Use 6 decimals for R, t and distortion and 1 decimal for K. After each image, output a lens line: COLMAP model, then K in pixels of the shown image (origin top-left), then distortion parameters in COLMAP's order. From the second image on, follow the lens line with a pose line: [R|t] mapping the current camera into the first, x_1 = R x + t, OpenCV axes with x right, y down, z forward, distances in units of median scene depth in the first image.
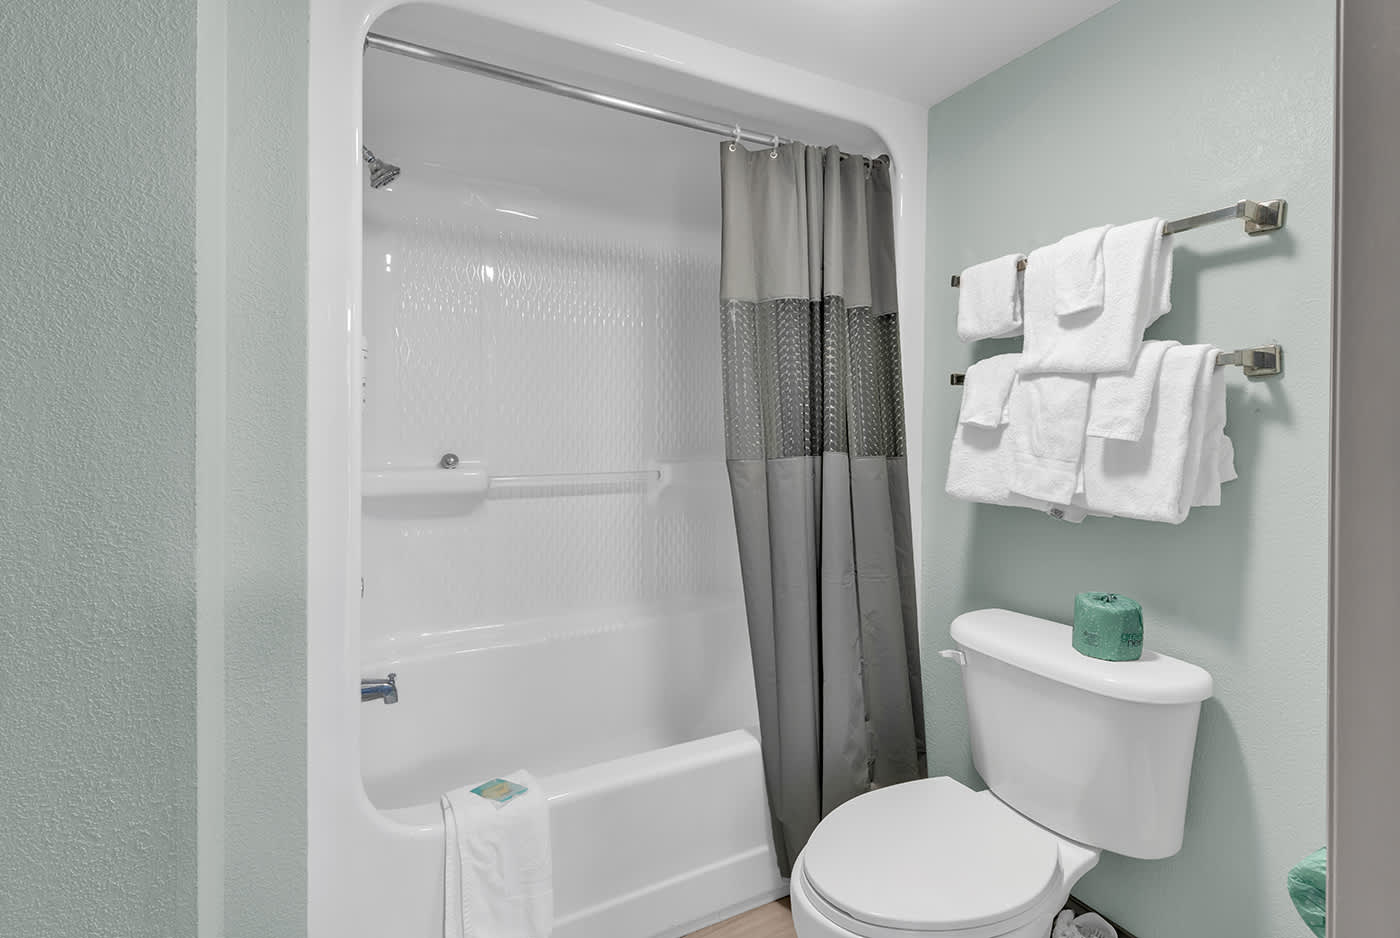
lens RADIAL K [[639.1, 0, 694.3], [0, 639.1, 443.3], [0, 0, 1]] dist [0.000683, 0.000094]
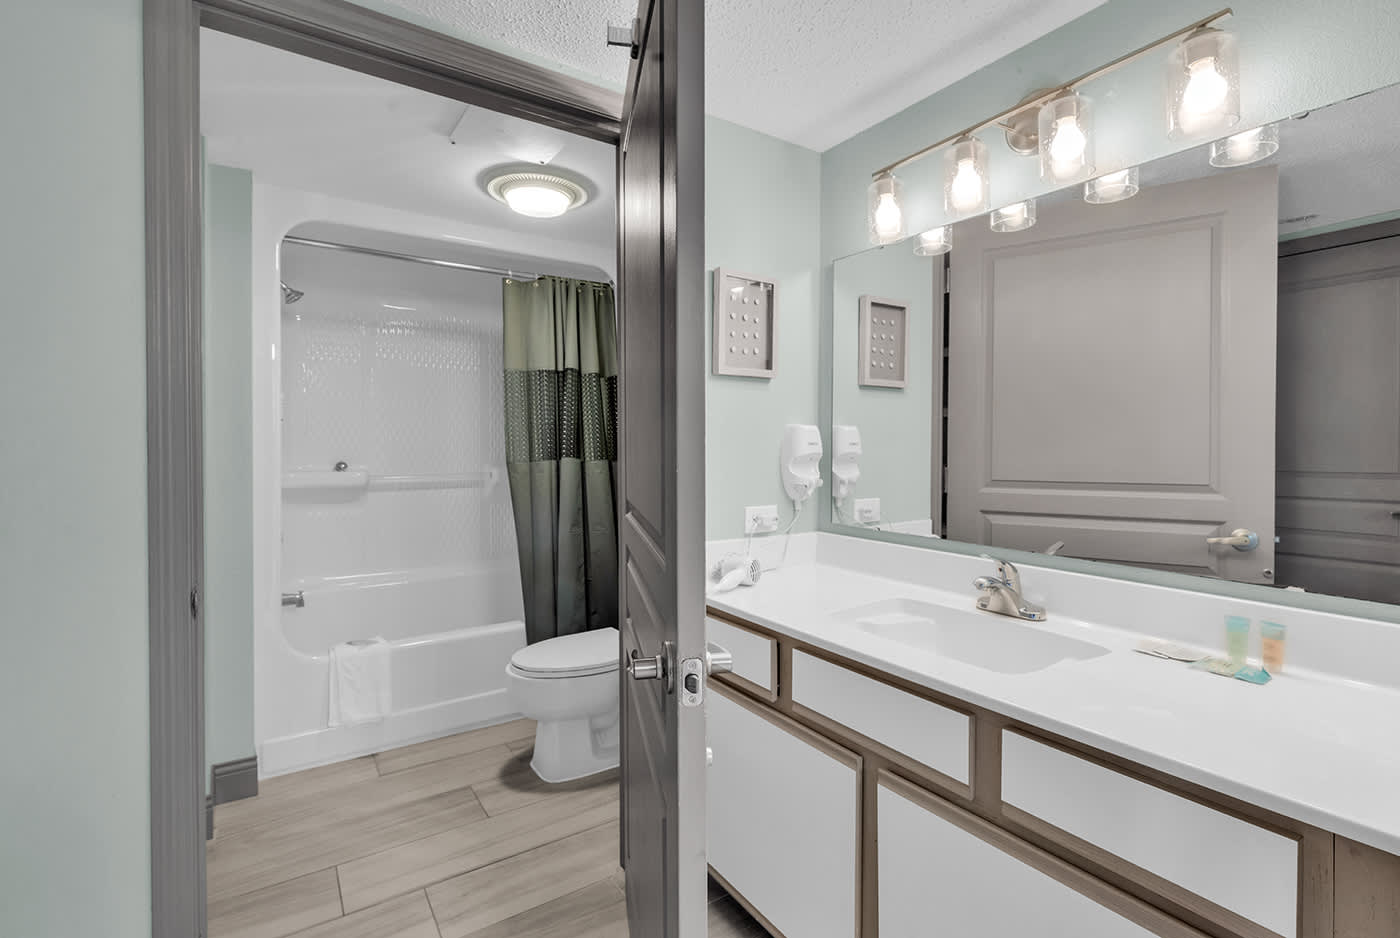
lens RADIAL K [[634.7, 0, 700.6], [0, 634.7, 456.5], [0, 0, 1]] dist [-0.003649, -0.000531]
pose [[0.994754, -0.007969, 0.101987, 0.390901], [0.008148, 0.999966, -0.001343, 0.015048], [-0.101973, 0.002167, 0.994785, -0.738830]]
